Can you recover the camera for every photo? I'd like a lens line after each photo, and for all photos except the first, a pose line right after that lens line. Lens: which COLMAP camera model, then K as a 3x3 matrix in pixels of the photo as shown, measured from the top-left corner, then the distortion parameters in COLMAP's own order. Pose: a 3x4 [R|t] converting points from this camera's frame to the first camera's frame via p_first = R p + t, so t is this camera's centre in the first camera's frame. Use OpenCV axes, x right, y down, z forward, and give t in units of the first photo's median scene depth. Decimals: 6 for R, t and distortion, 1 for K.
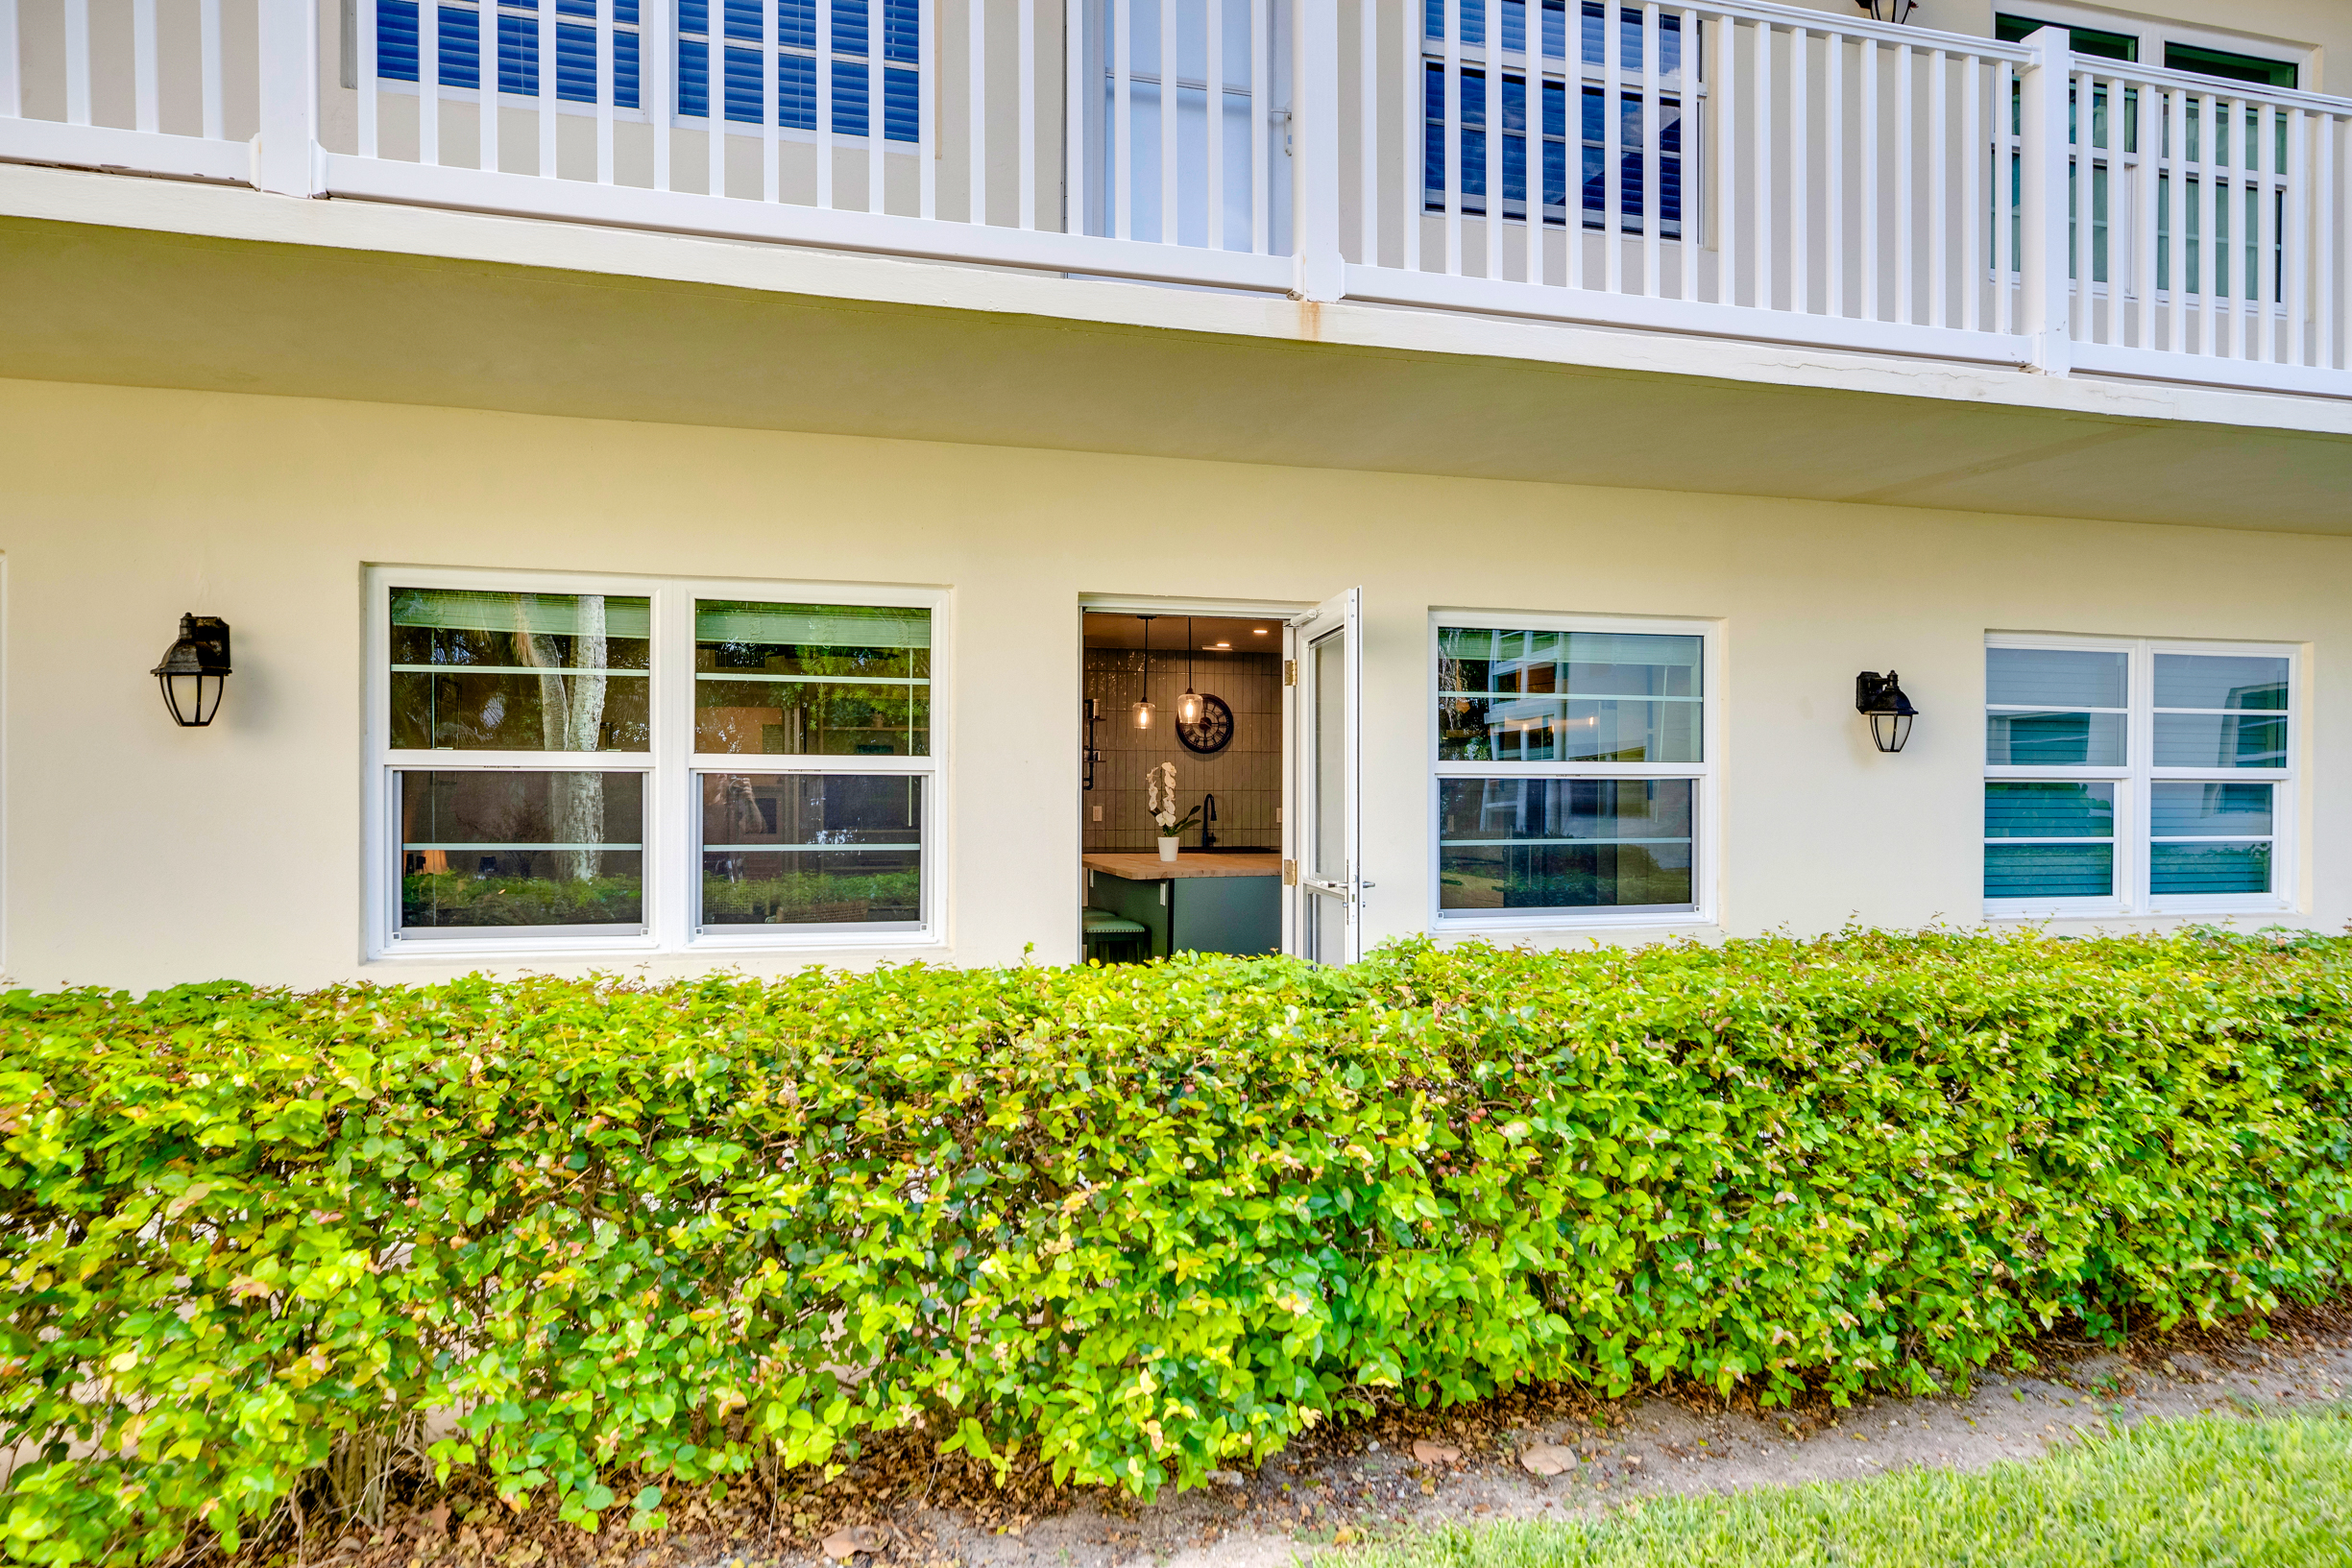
lens RADIAL K [[1531.9, 0, 1165.6], [0, 1531.9, 791.9], [0, 0, 1]] dist [-0.000940, -0.000106]
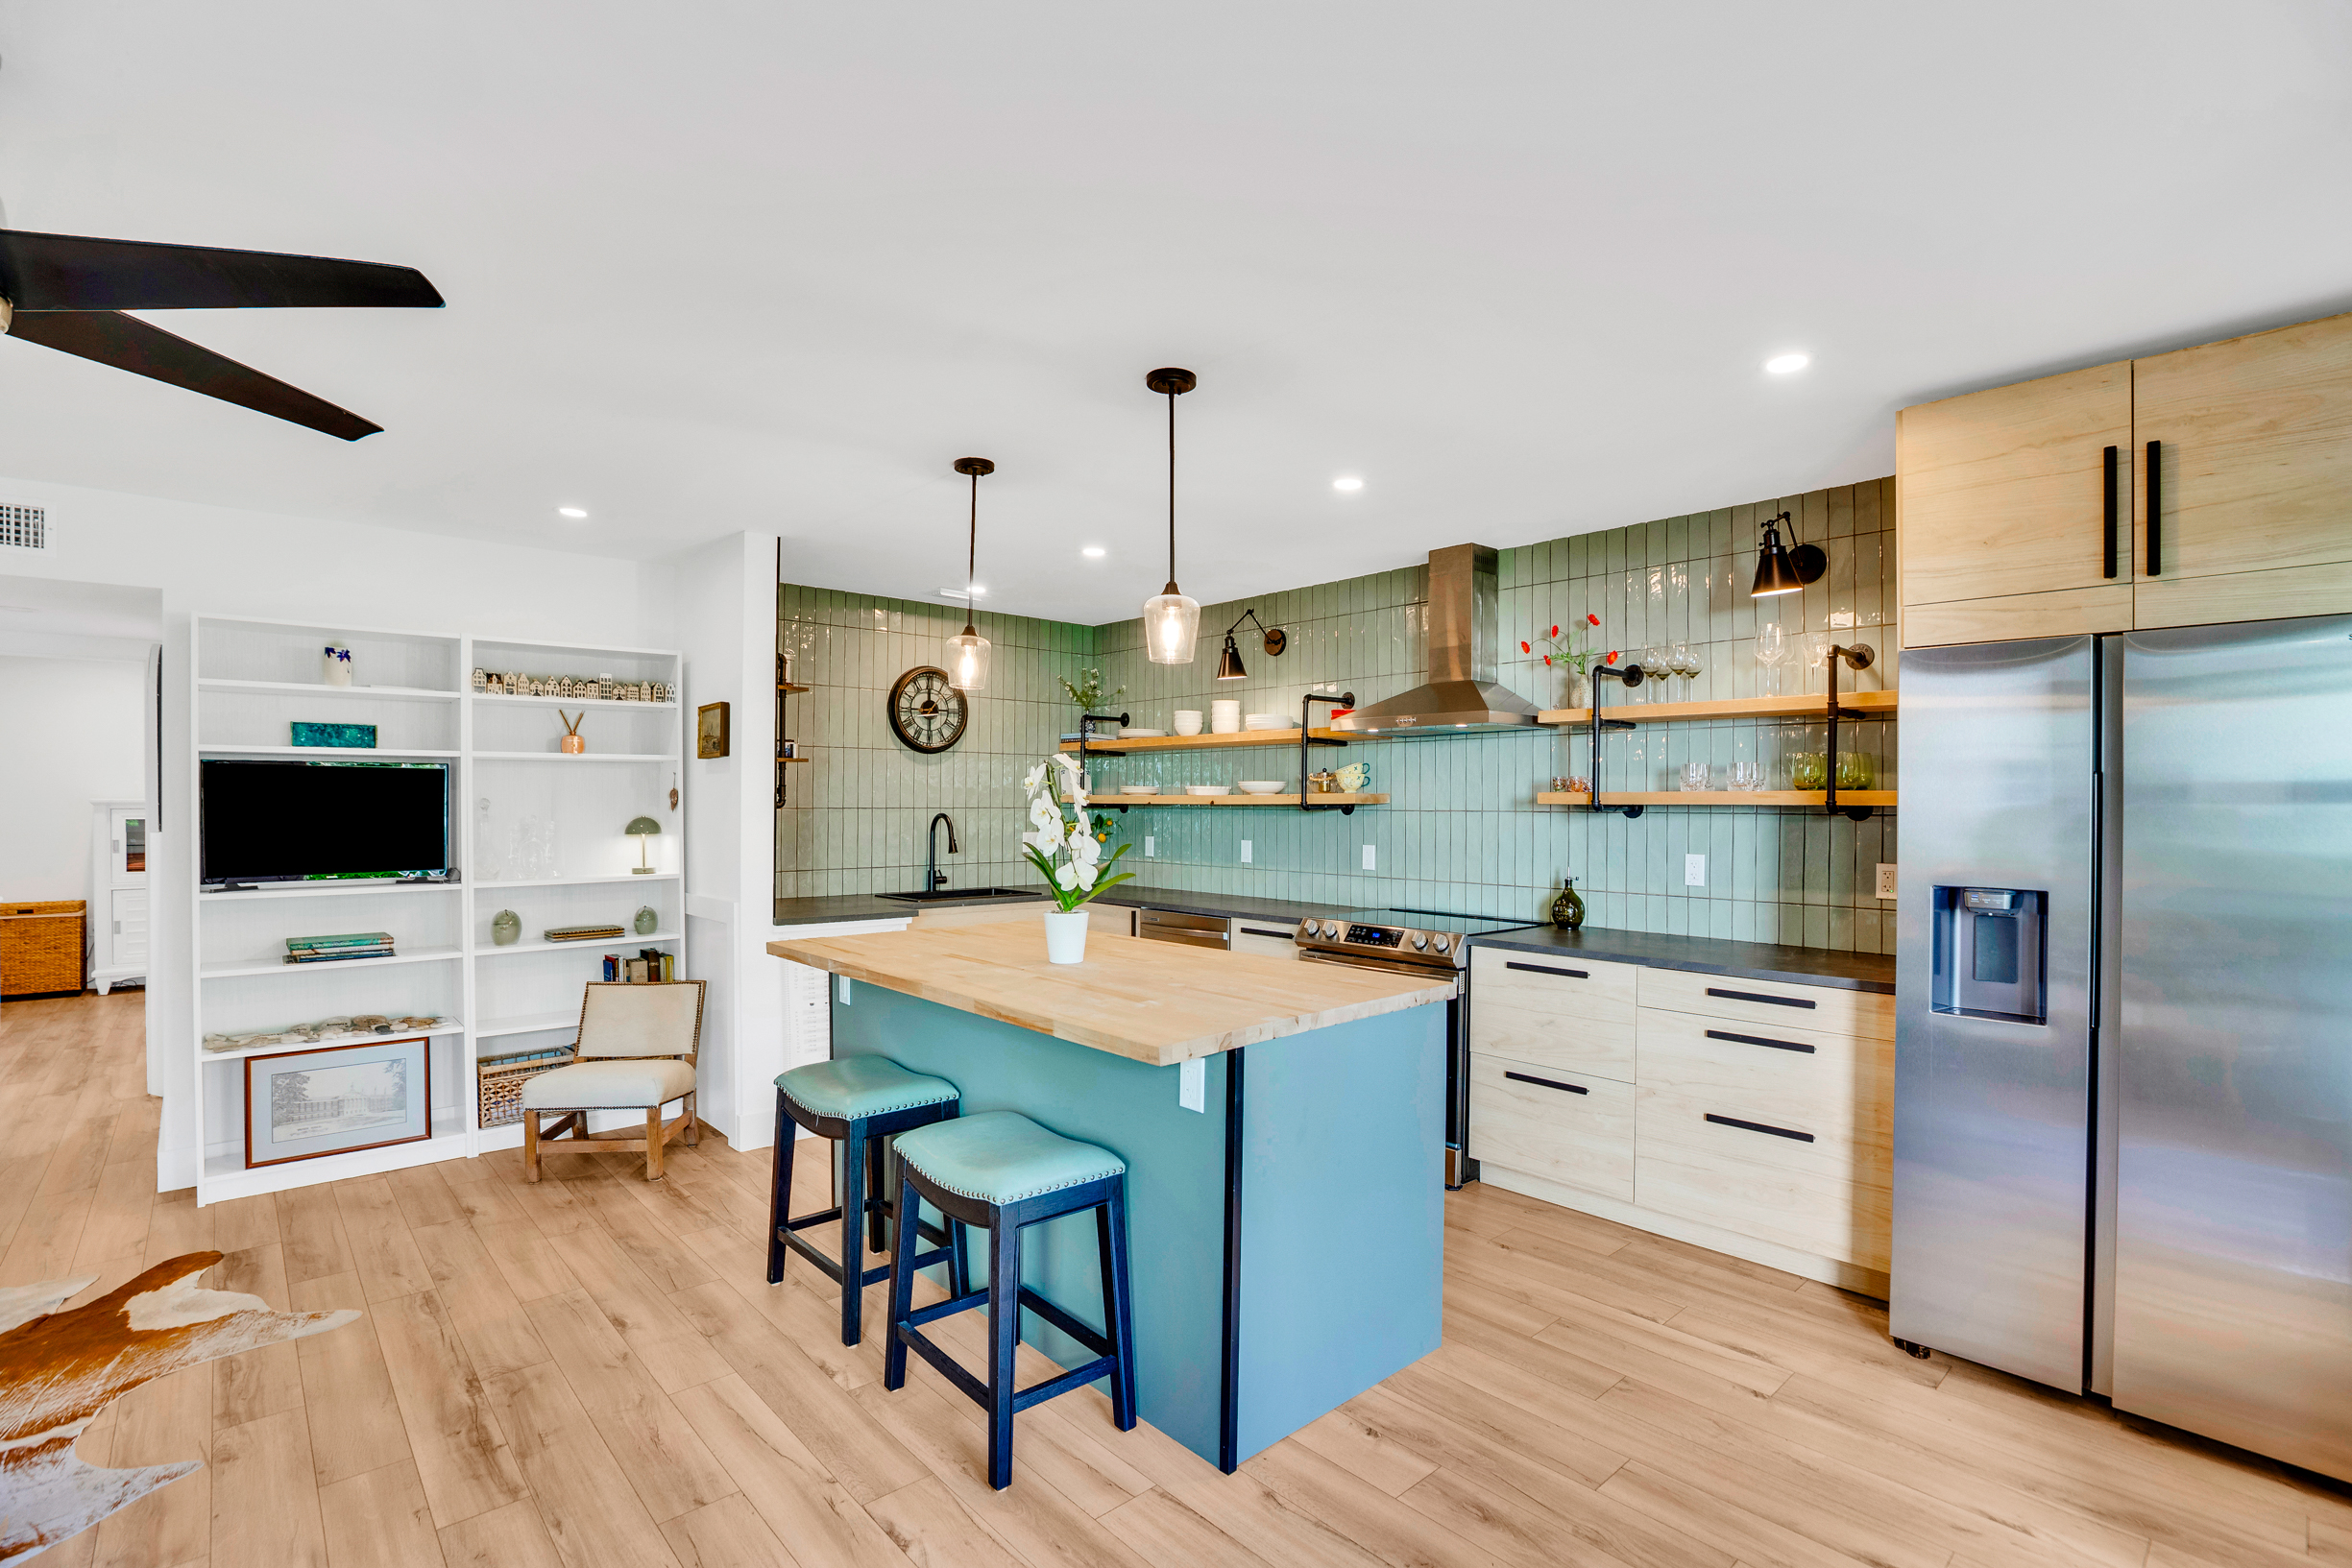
lens RADIAL K [[1083.6, 0, 1195.1], [0, 1083.6, 803.4], [0, 0, 1]] dist [-0.042562, 0.012906]
pose [[0.890430, 0.002389, 0.455114, -0.107996], [-0.002814, 0.999996, 0.000257, -0.004025], [-0.455111, -0.001510, 0.890433, 0.641095]]
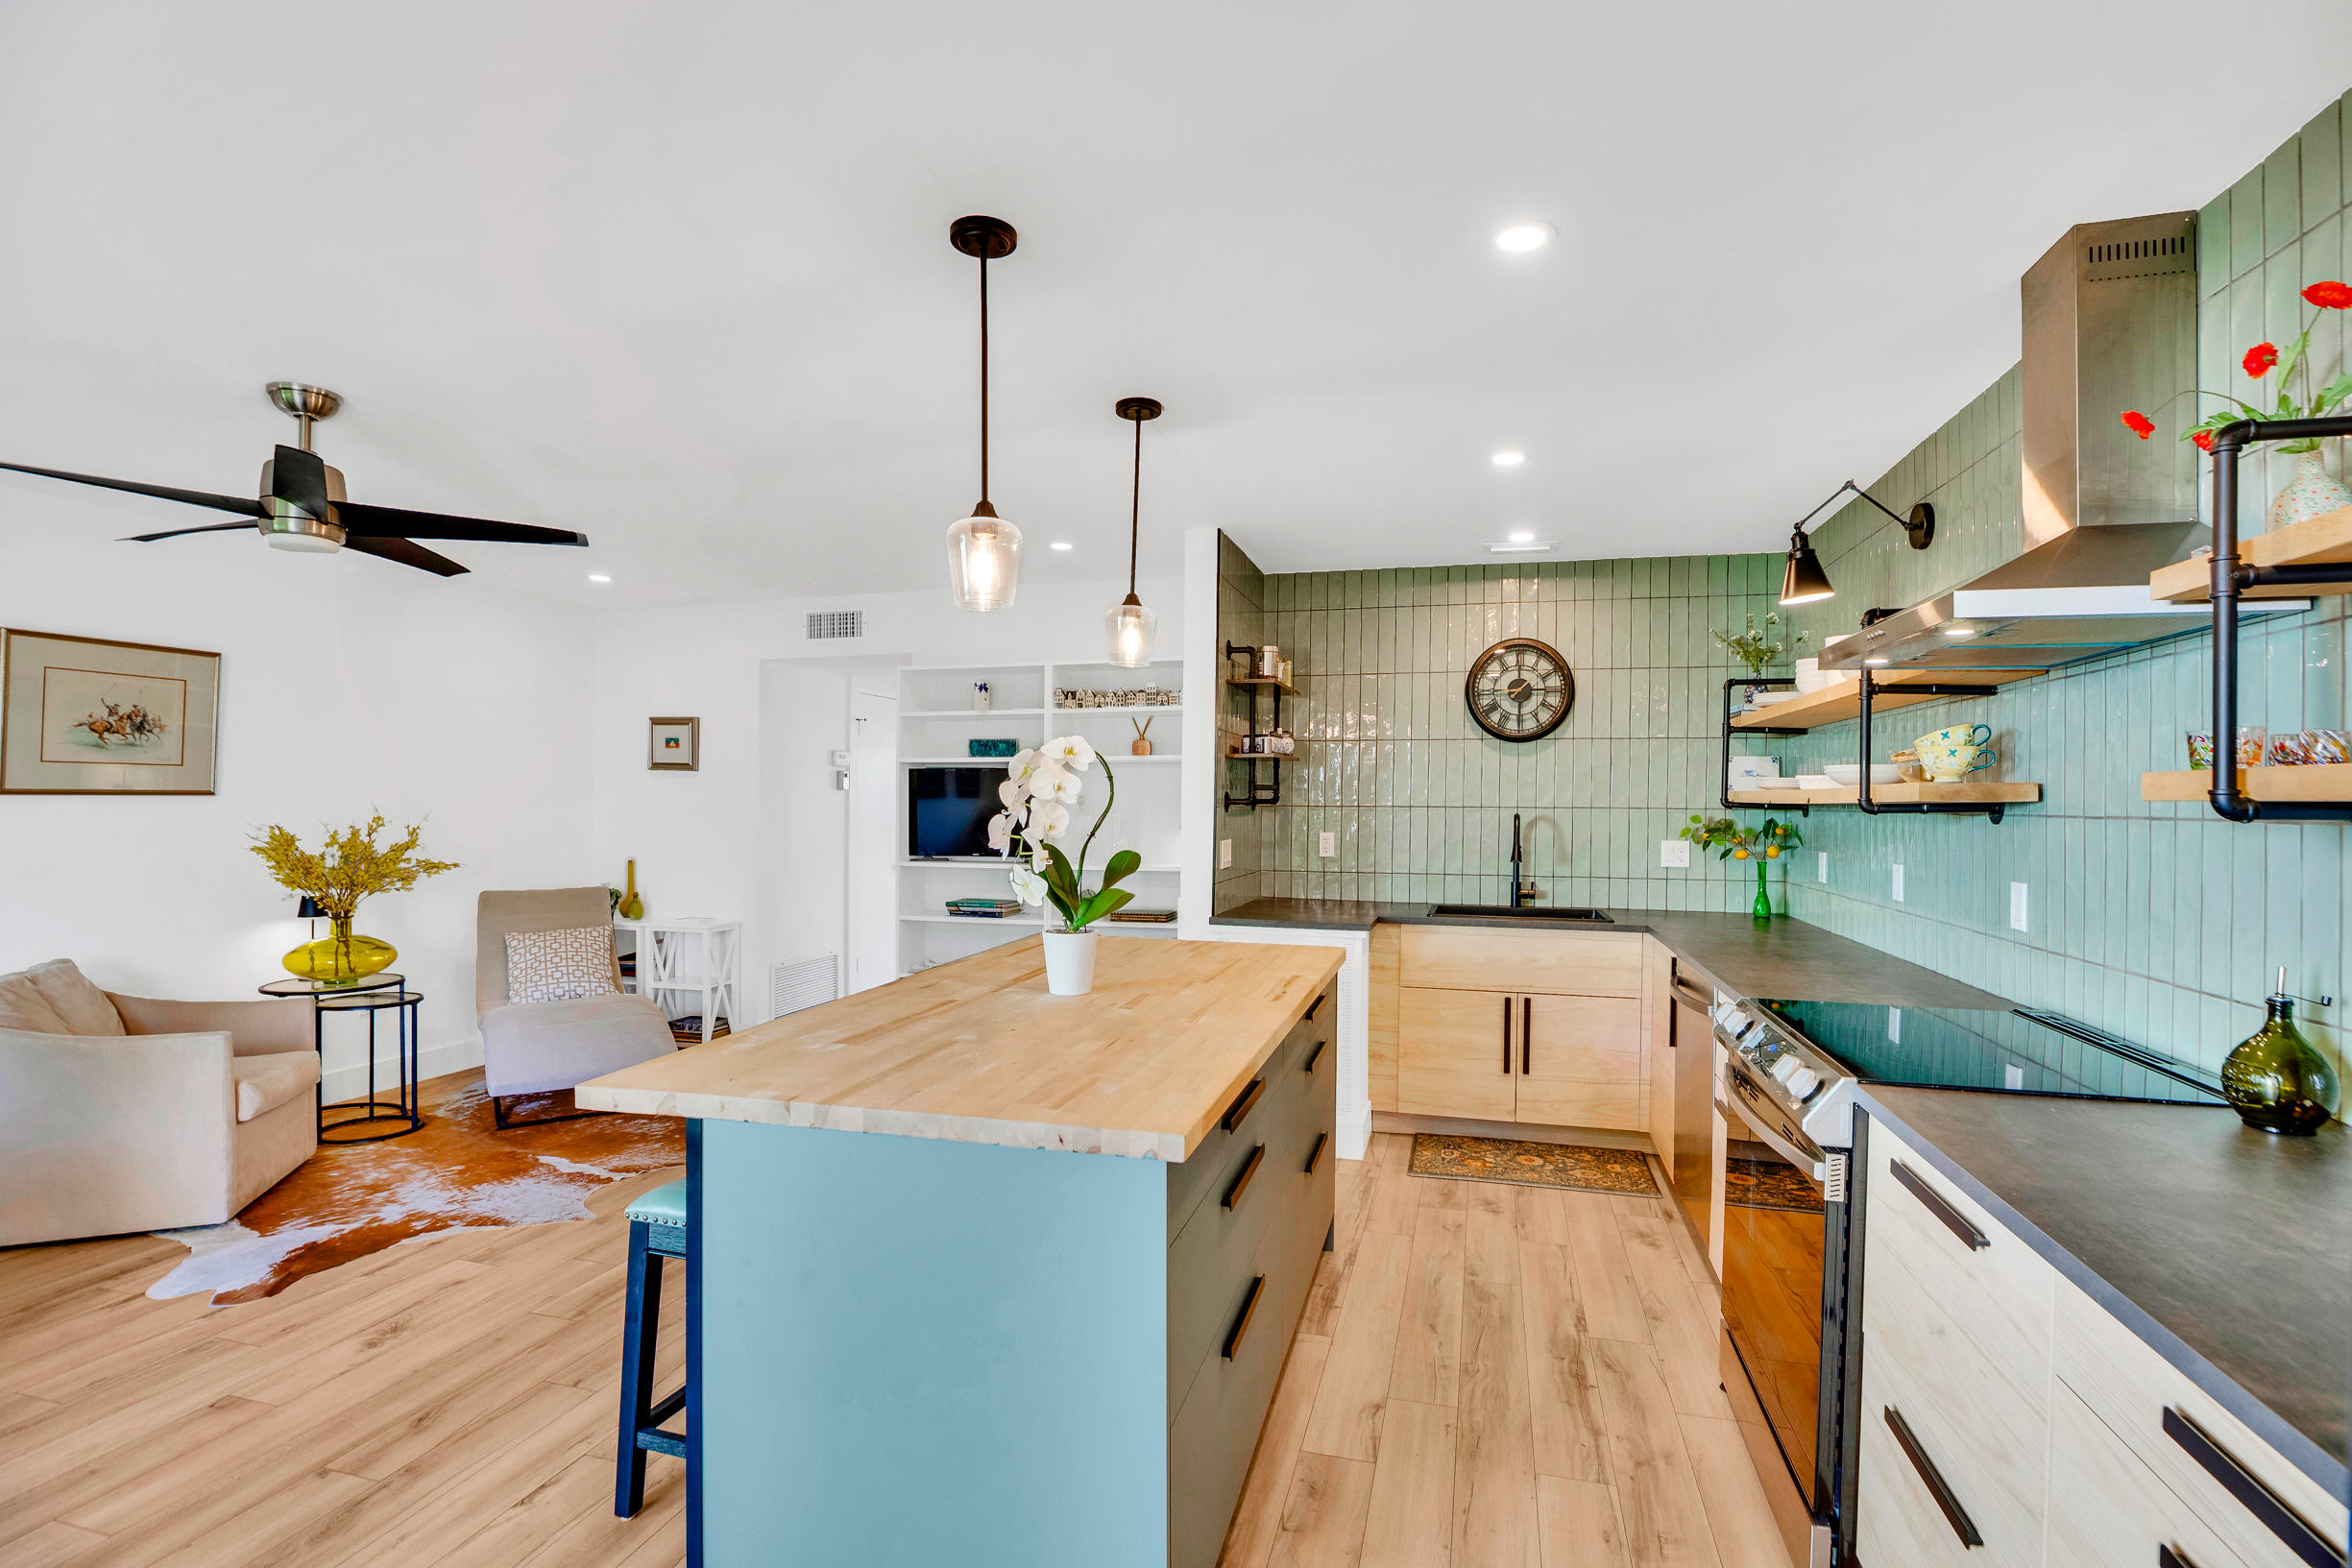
lens RADIAL K [[1083.6, 0, 1195.3], [0, 1083.6, 798.0], [0, 0, 1]] dist [-0.042562, 0.012906]
pose [[0.860031, 0.005249, -0.510214, 0.157140], [-0.006940, 0.999975, -0.001410, -0.003517], [0.510194, 0.004754, 0.860046, 0.733179]]
